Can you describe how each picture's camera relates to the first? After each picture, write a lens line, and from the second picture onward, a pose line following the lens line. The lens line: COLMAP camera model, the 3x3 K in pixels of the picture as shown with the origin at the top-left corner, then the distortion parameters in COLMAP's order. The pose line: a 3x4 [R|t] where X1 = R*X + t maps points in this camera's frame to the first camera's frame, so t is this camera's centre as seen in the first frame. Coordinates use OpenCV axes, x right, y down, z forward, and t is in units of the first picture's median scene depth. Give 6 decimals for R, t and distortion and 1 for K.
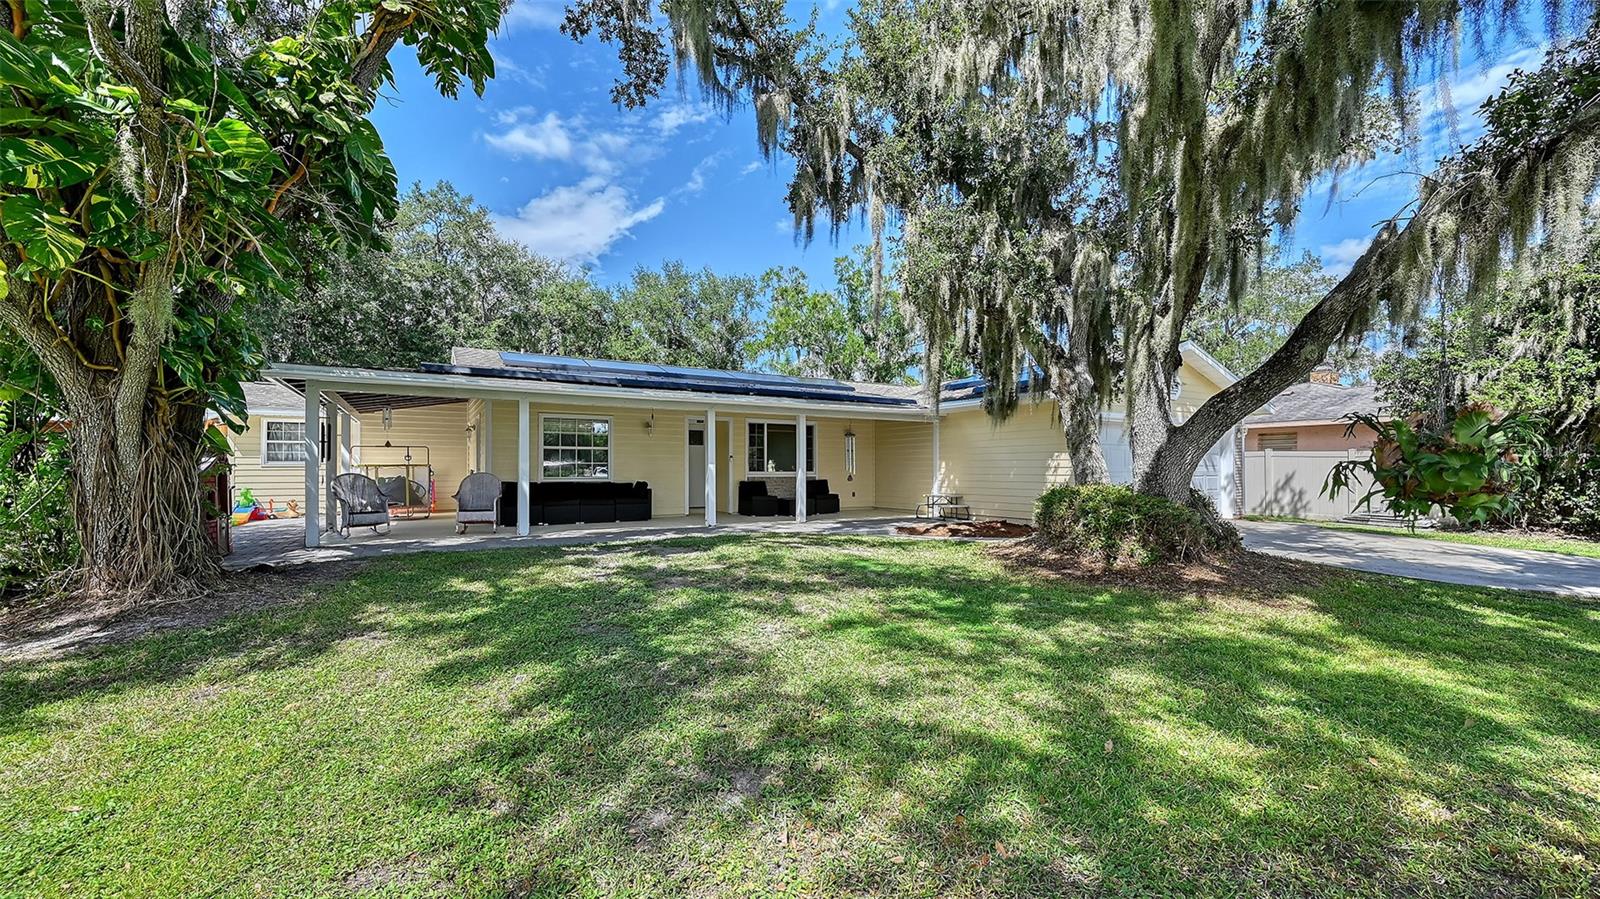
lens RADIAL K [[637.8, 0, 809.8], [0, 637.8, 452.9], [0, 0, 1]] dist [-0.001496, -0.000480]
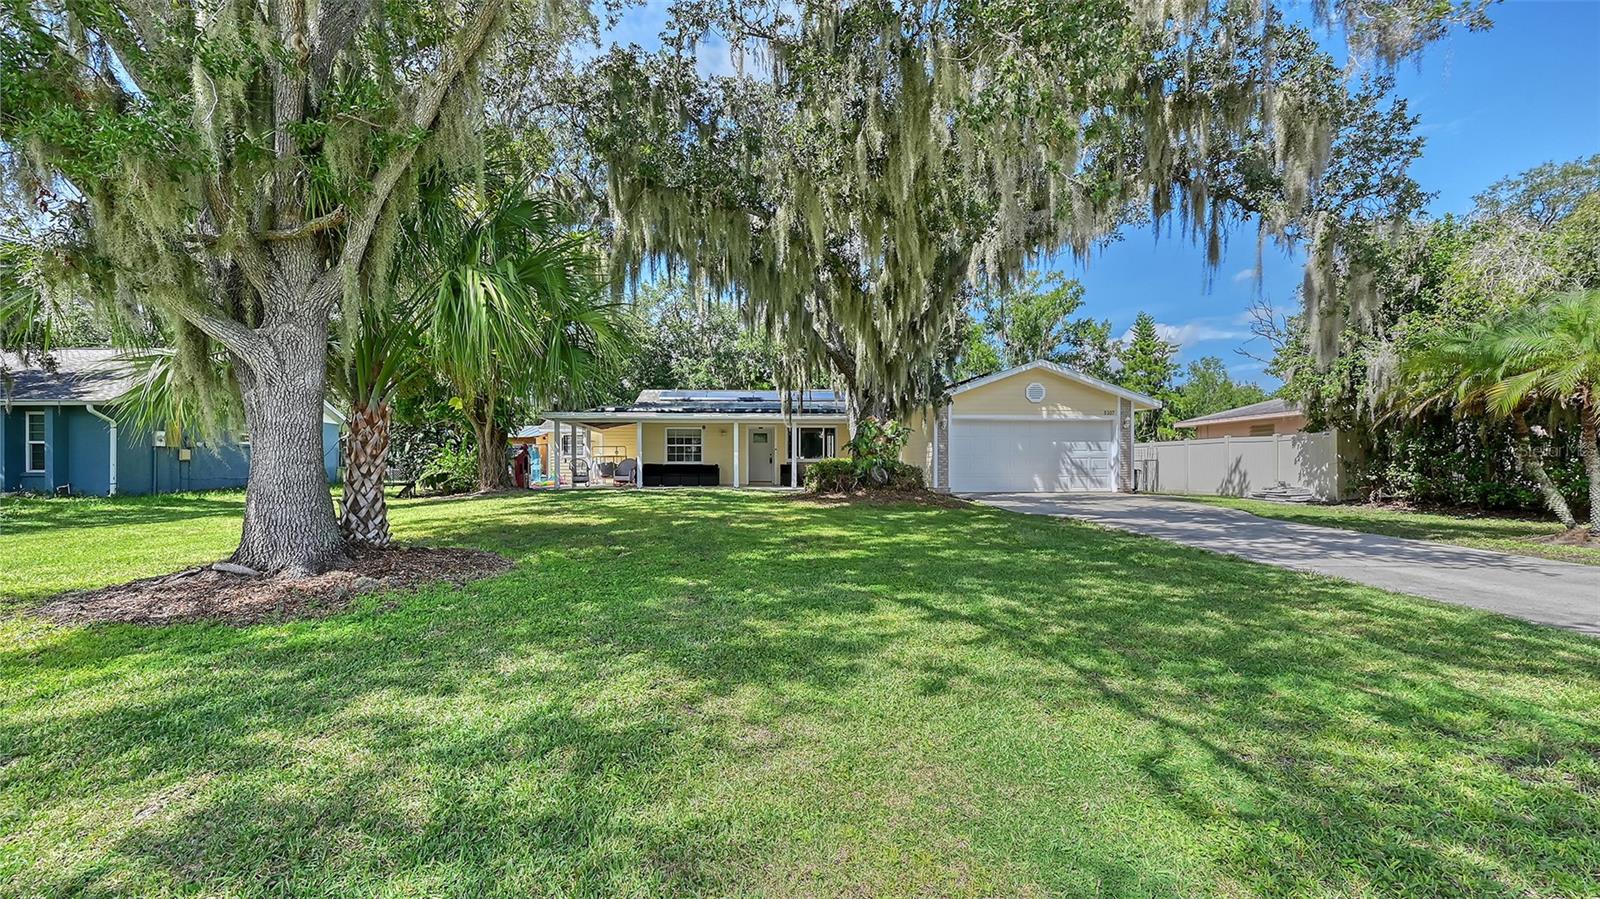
lens RADIAL K [[637.8, 0, 809.8], [0, 637.8, 452.9], [0, 0, 1]] dist [-0.001496, -0.000480]
pose [[0.915531, -0.012773, -0.402045, 0.559656], [0.012618, 0.999916, -0.003034, 0.018764], [0.402050, -0.002295, 0.915615, -0.427334]]
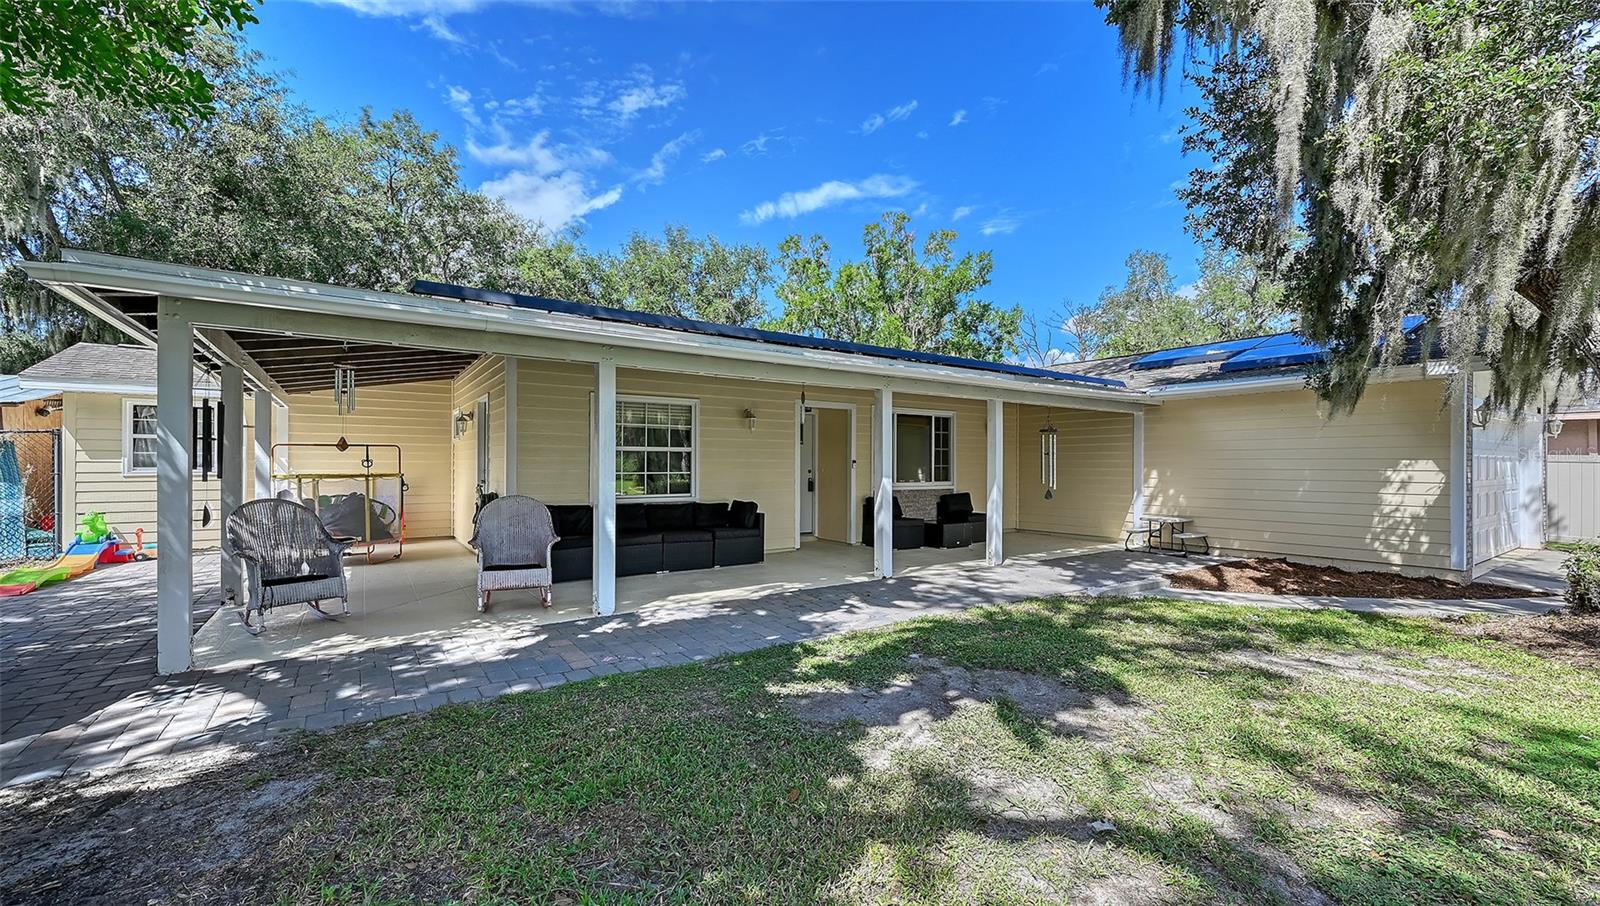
lens RADIAL K [[646.2, 0, 801.0], [0, 646.2, 446.5], [0, 0, 1]] dist [0.000945, 0.000333]
pose [[0.998756, 0.004141, 0.049684, -0.197661], [-0.003994, 0.999987, -0.003064, -0.006951], [-0.049696, 0.002861, 0.998760, 0.286959]]
